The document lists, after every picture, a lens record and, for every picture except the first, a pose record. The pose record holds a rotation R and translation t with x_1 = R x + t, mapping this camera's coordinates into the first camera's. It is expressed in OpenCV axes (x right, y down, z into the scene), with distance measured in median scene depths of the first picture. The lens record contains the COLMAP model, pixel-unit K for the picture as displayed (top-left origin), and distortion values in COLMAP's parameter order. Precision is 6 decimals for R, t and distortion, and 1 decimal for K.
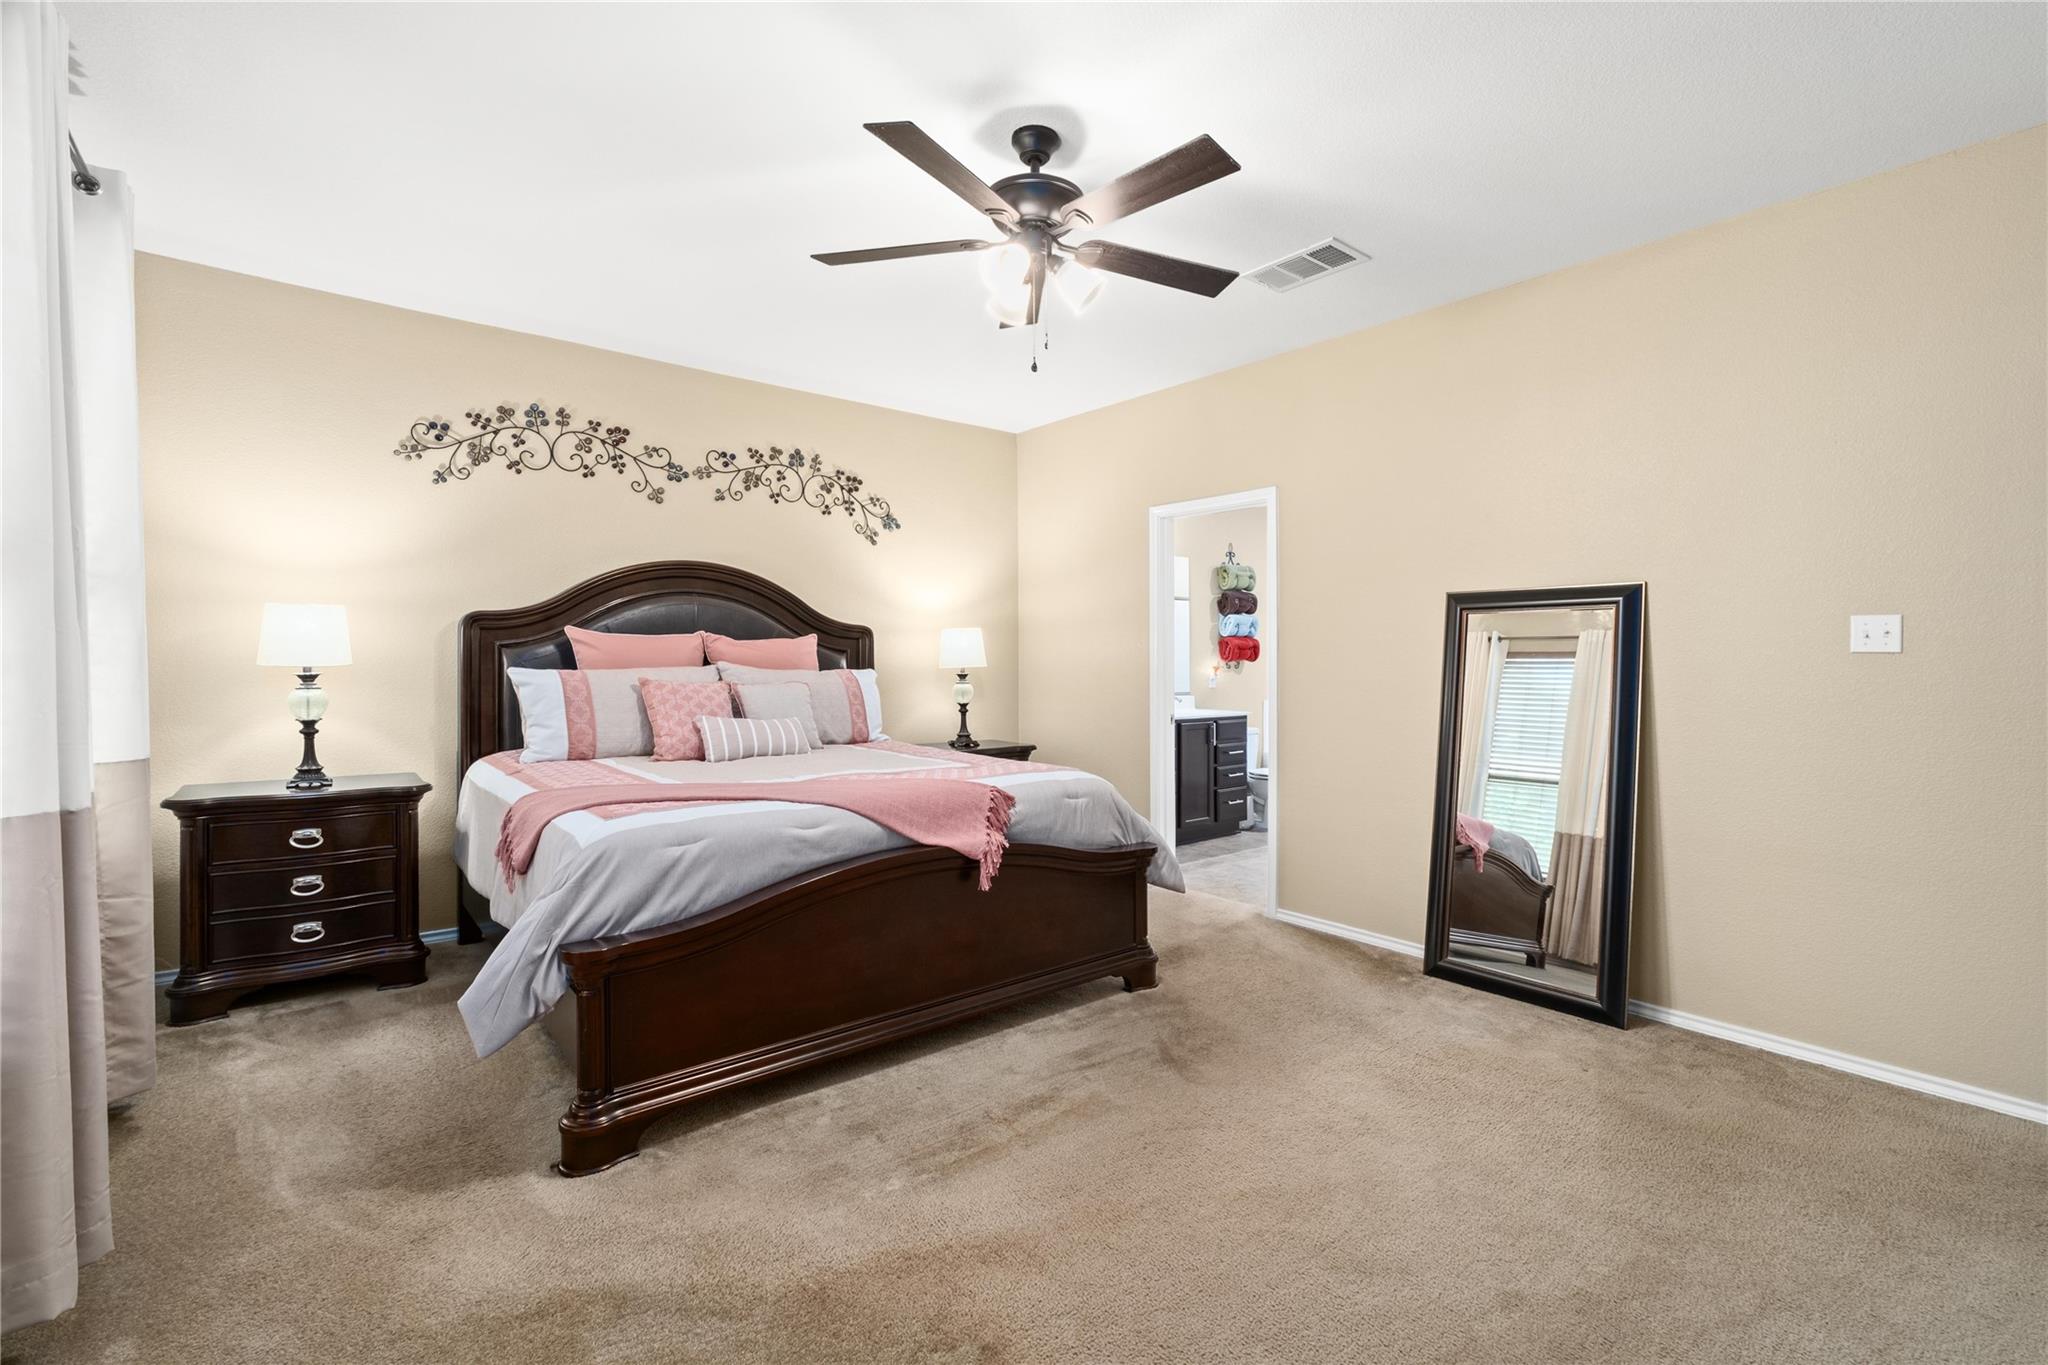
lens RADIAL K [[873.9, 0, 1029.0], [0, 873.9, 647.7], [0, 0, 1]] dist [-0.012532, 0.003605]
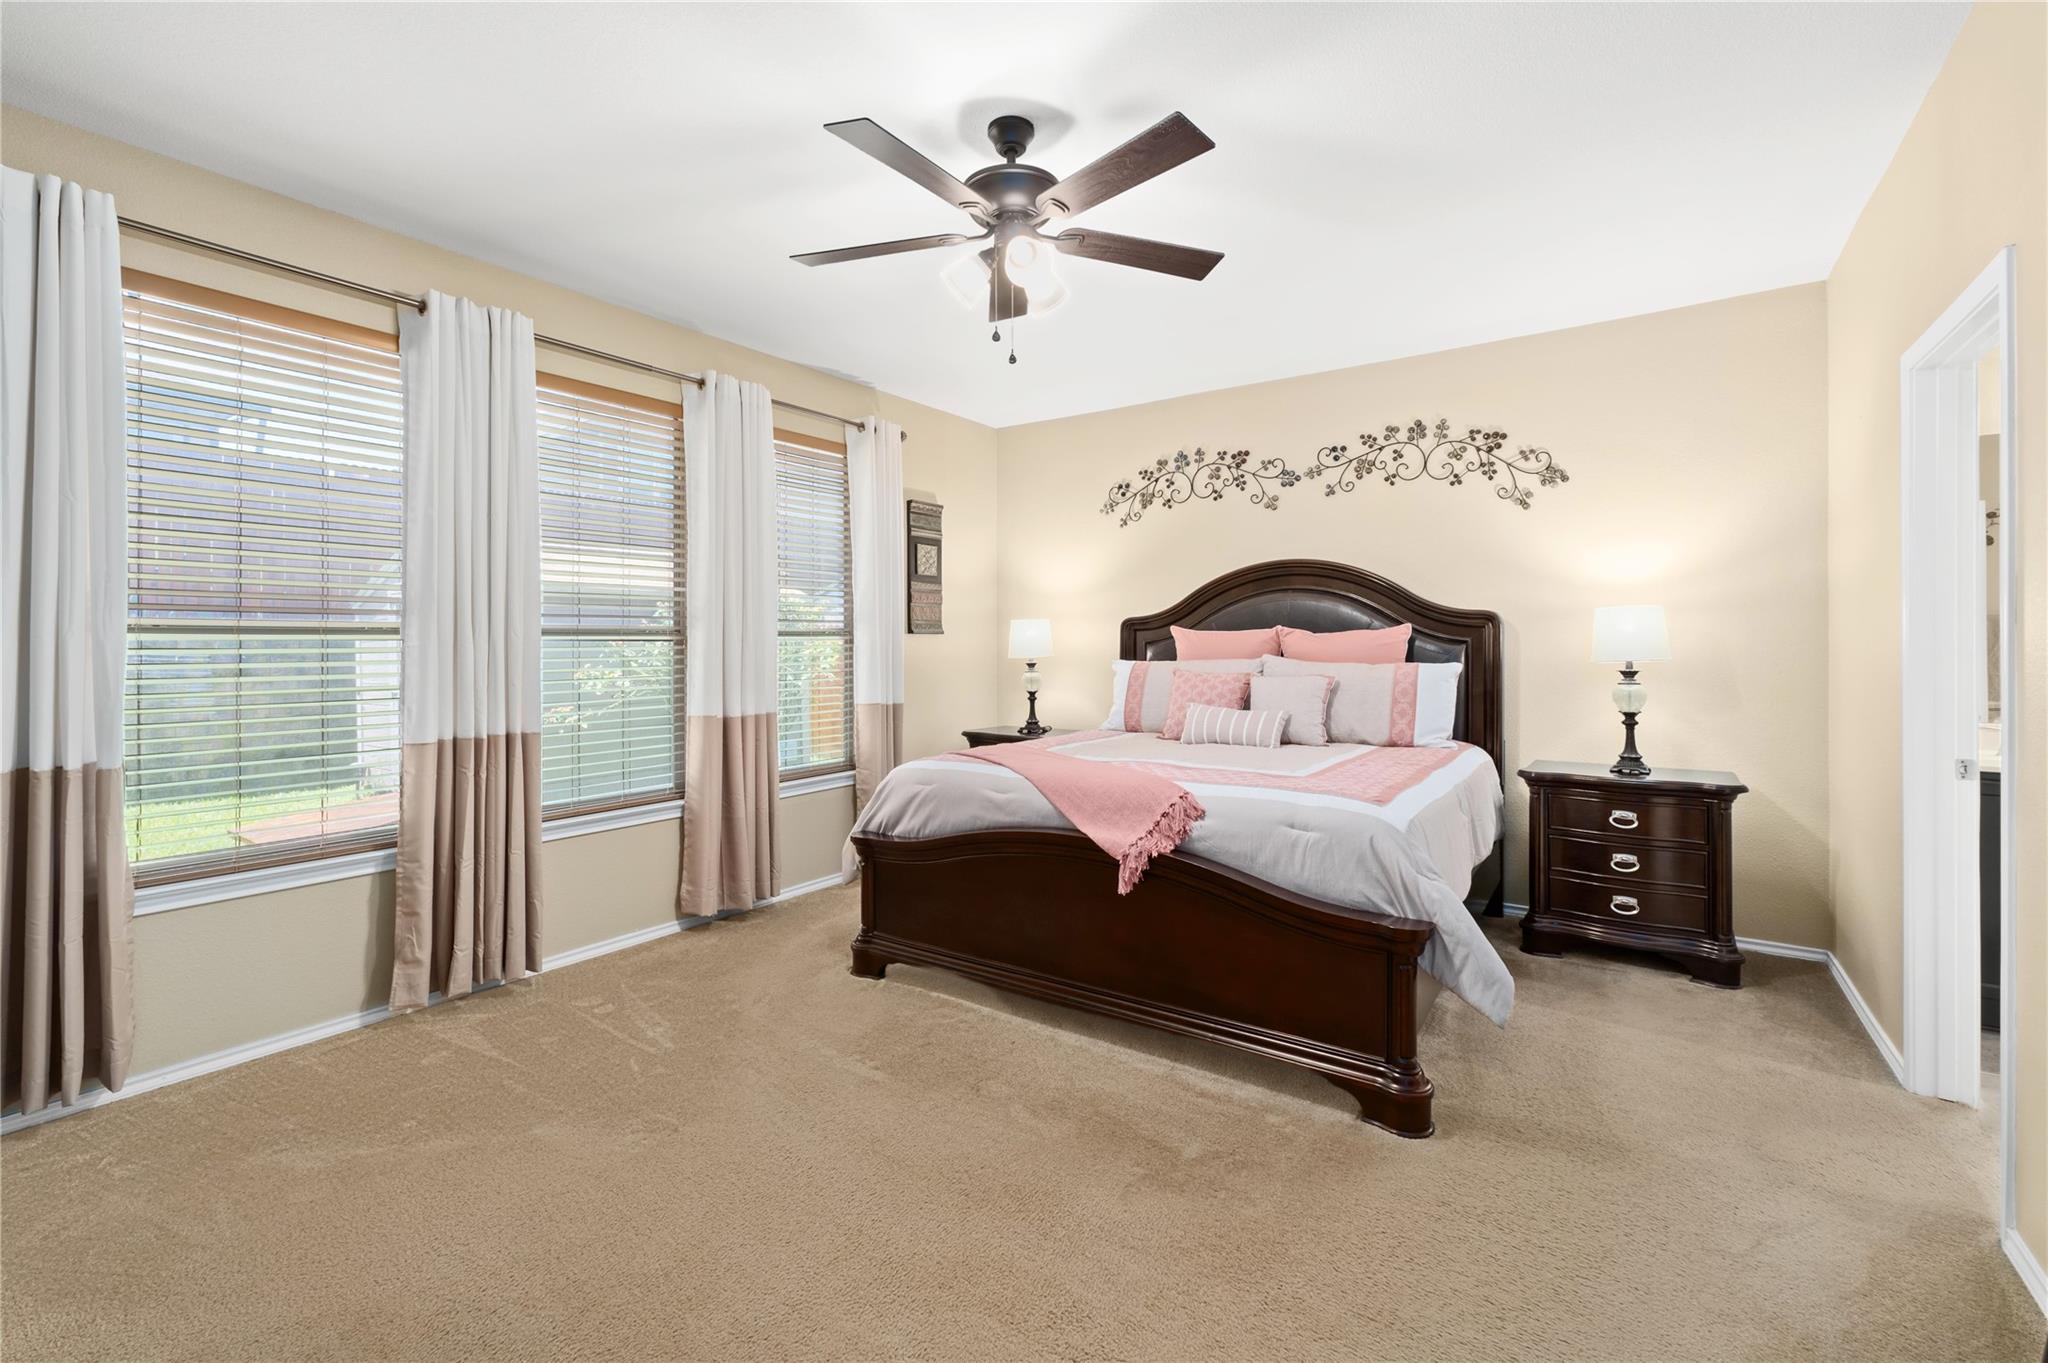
lens RADIAL K [[873.9, 0, 1080.2], [0, 873.9, 643.0], [0, 0, 1]] dist [-0.012532, 0.003605]
pose [[0.312323, -0.017123, -0.949822, 0.603848], [0.014973, 0.999802, -0.013101, 0.013093], [0.949858, -0.010130, 0.312518, 0.479073]]
